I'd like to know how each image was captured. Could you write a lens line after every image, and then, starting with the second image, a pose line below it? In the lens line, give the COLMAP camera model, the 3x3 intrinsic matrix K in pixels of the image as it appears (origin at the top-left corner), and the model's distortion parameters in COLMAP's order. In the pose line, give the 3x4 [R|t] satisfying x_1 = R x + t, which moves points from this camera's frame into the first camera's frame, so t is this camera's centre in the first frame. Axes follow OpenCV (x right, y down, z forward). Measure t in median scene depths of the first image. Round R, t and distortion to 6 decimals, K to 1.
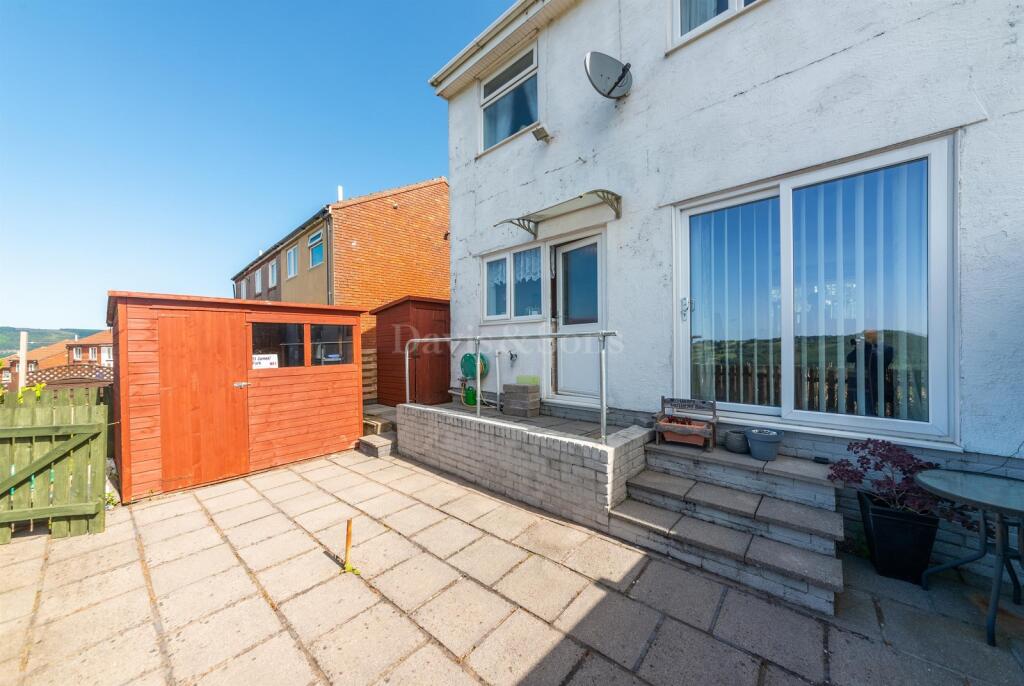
lens RADIAL K [[362.5, 0, 514.3], [0, 362.5, 344.0], [0, 0, 1]] dist [0.005428, 0.000116]
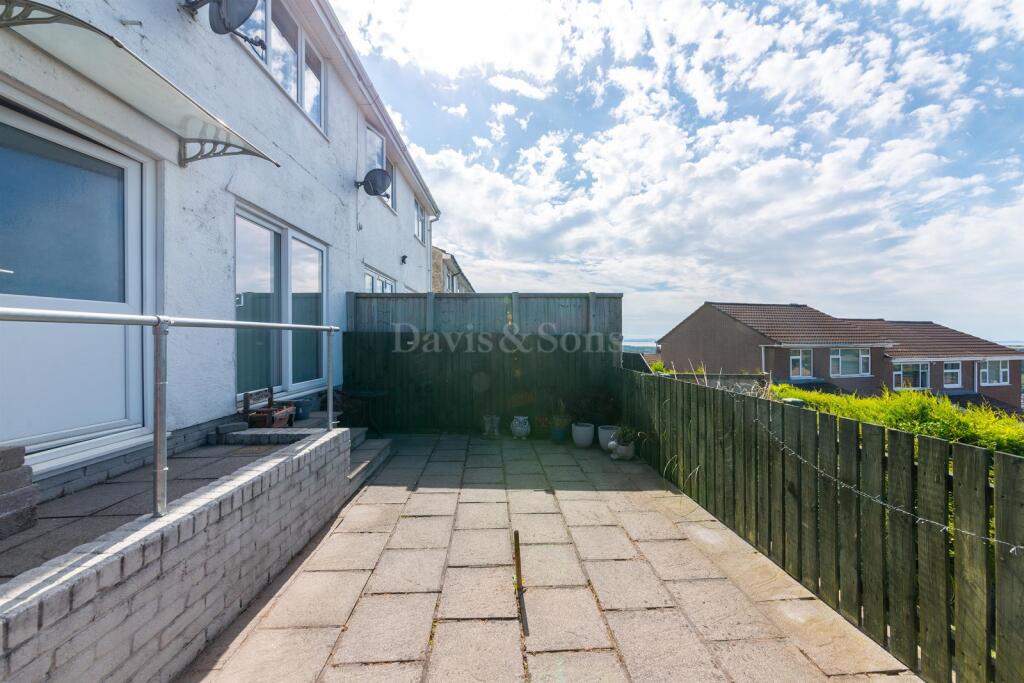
lens RADIAL K [[340.4, 0, 526.3], [0, 340.4, 342.8], [0, 0, 1]] dist [-0.014952, 0.004655]
pose [[-0.724455, 0.009273, 0.689260, -0.777608], [0.009563, 0.999948, -0.003401, 0.018920], [-0.689256, 0.004128, -0.724506, 1.173664]]
